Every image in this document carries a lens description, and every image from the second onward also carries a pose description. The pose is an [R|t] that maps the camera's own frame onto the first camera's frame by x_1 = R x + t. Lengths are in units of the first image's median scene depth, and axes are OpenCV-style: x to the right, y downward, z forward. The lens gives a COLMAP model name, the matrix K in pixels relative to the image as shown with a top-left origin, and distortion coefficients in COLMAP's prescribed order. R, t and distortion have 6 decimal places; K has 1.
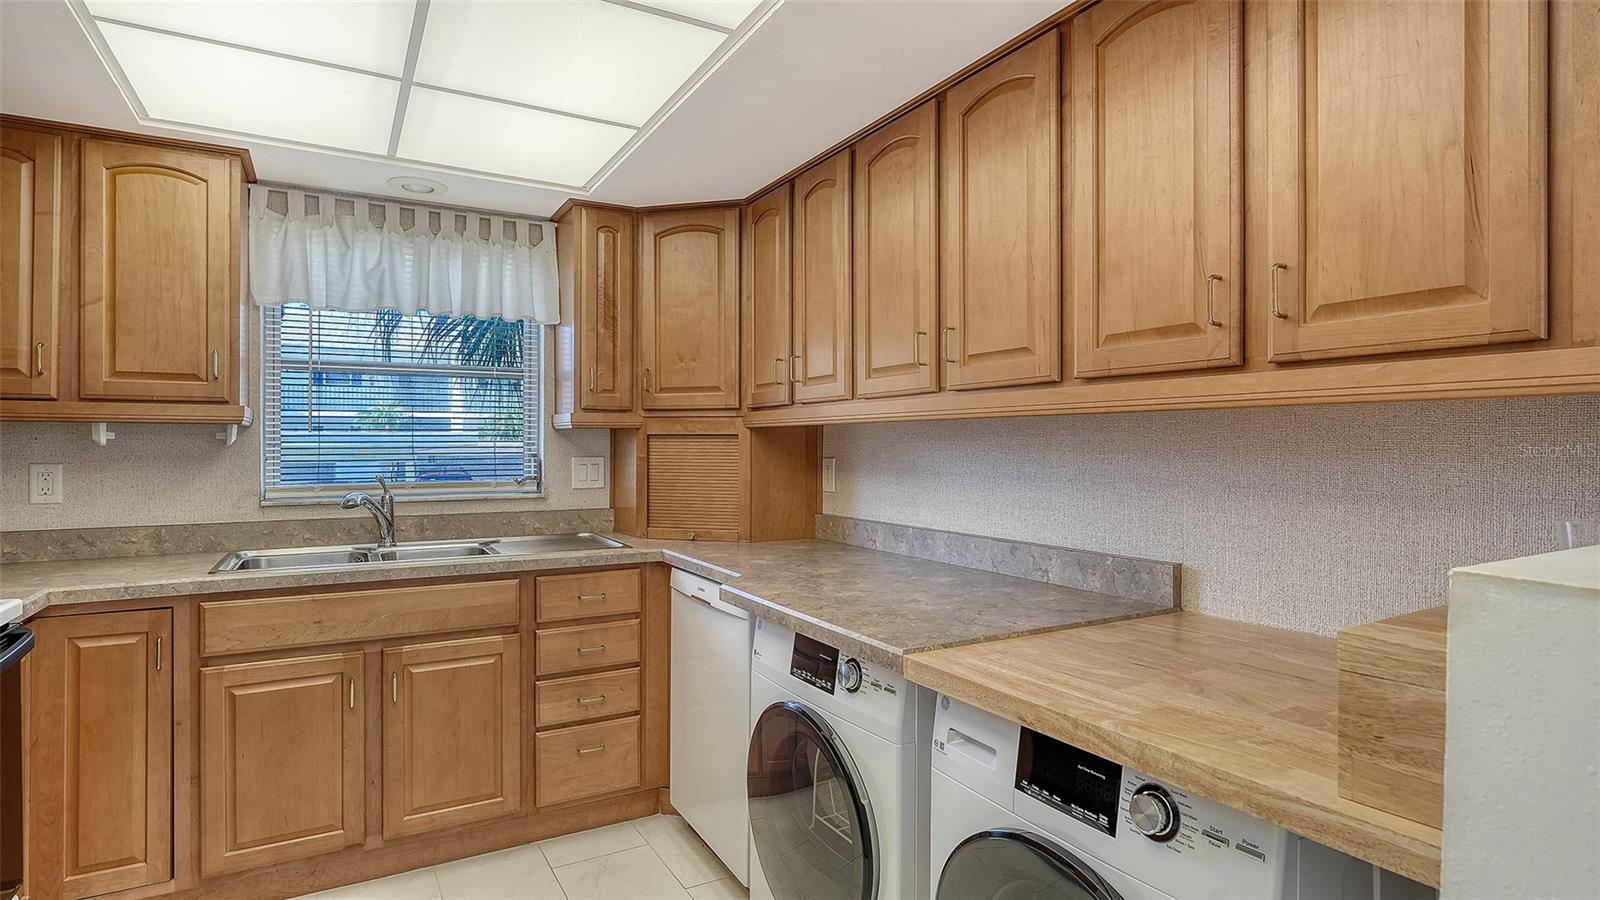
lens RADIAL K [[825.5, 0, 799.8], [0, 825.5, 433.9], [0, 0, 1]] dist [-0.003000, -0.000168]
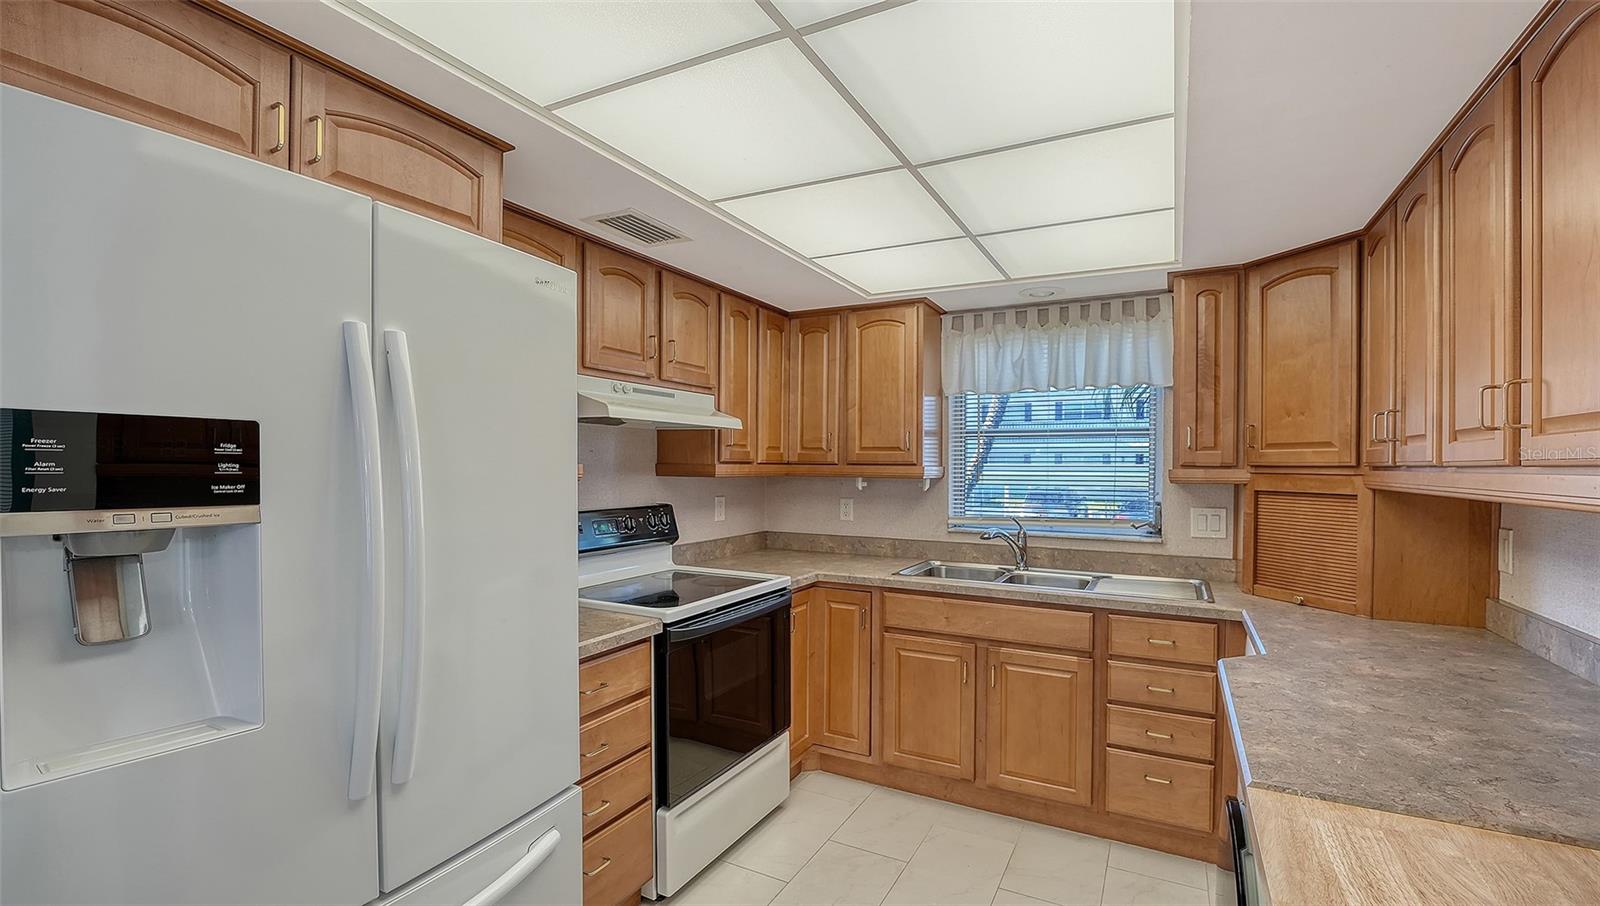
lens RADIAL K [[701.2, 0, 800.1], [0, 701.2, 467.2], [0, 0, 1]] dist [-0.016752, -0.001111]
pose [[0.531115, 0.011772, -0.847218, 0.272873], [0.001456, 0.999889, 0.014806, -0.047531], [0.847298, -0.009097, 0.531039, 0.109536]]
